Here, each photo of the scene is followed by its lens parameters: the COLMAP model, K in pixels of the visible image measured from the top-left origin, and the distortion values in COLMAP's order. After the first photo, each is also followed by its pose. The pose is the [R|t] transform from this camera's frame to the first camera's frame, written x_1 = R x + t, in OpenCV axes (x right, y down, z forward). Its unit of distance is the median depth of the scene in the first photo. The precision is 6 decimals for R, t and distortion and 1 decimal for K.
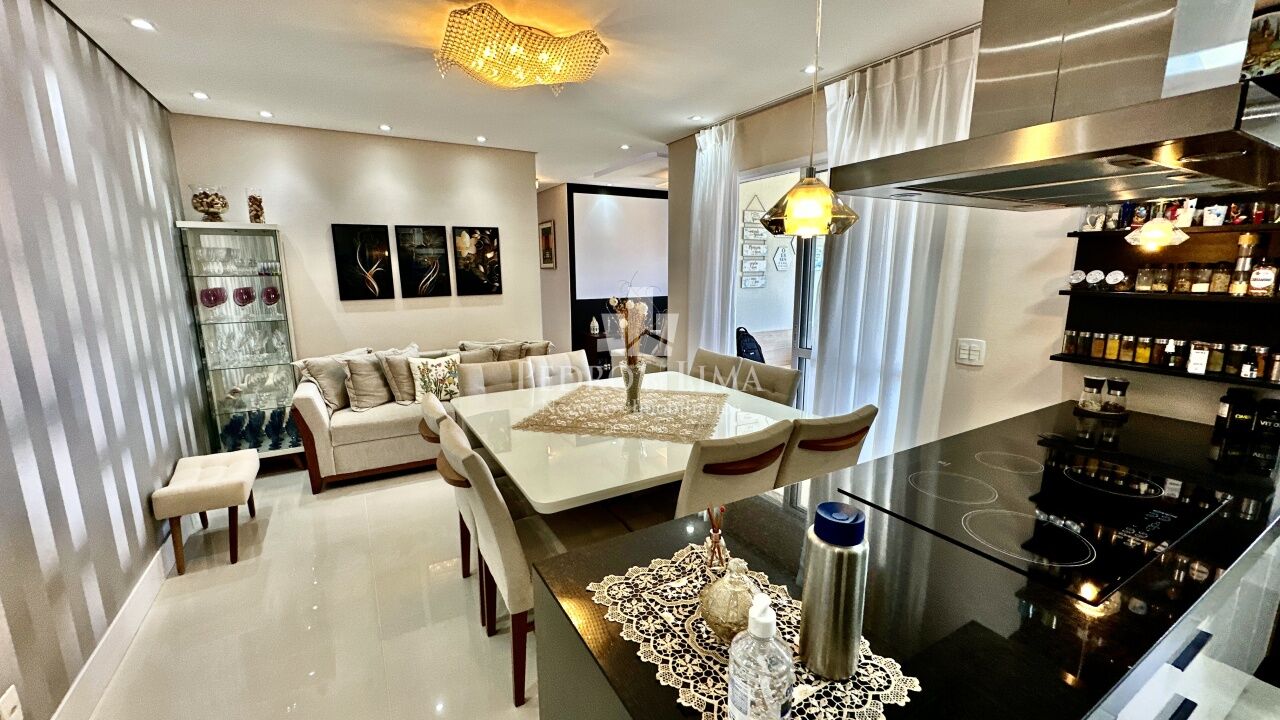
lens RADIAL K [[509.8, 0, 639.1], [0, 509.8, 362.3], [0, 0, 1]] dist [-0.004646, 0.000691]
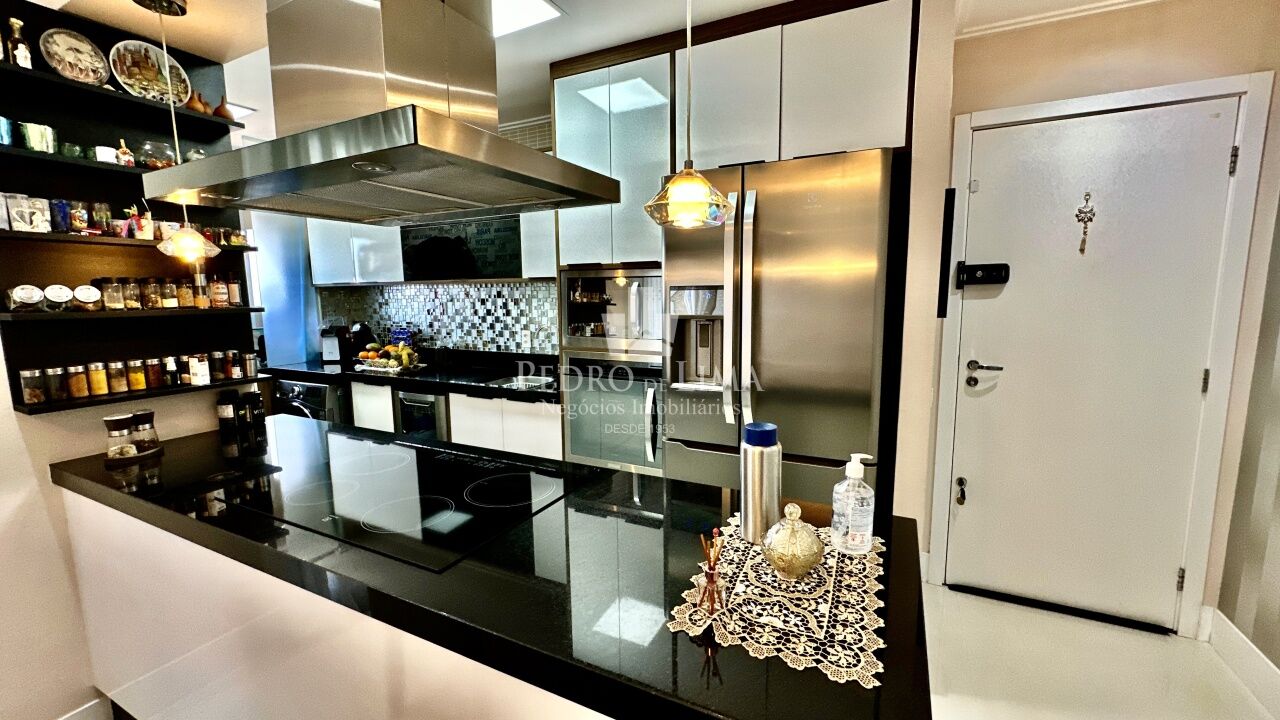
lens RADIAL K [[509.8, 0, 643.4], [0, 509.8, 358.4], [0, 0, 1]] dist [-0.004646, 0.000691]
pose [[-0.552448, -0.095973, 0.828004, -0.142079], [0.168808, 0.959884, 0.223889, -0.064153], [-0.816275, 0.263460, -0.514085, 0.461877]]
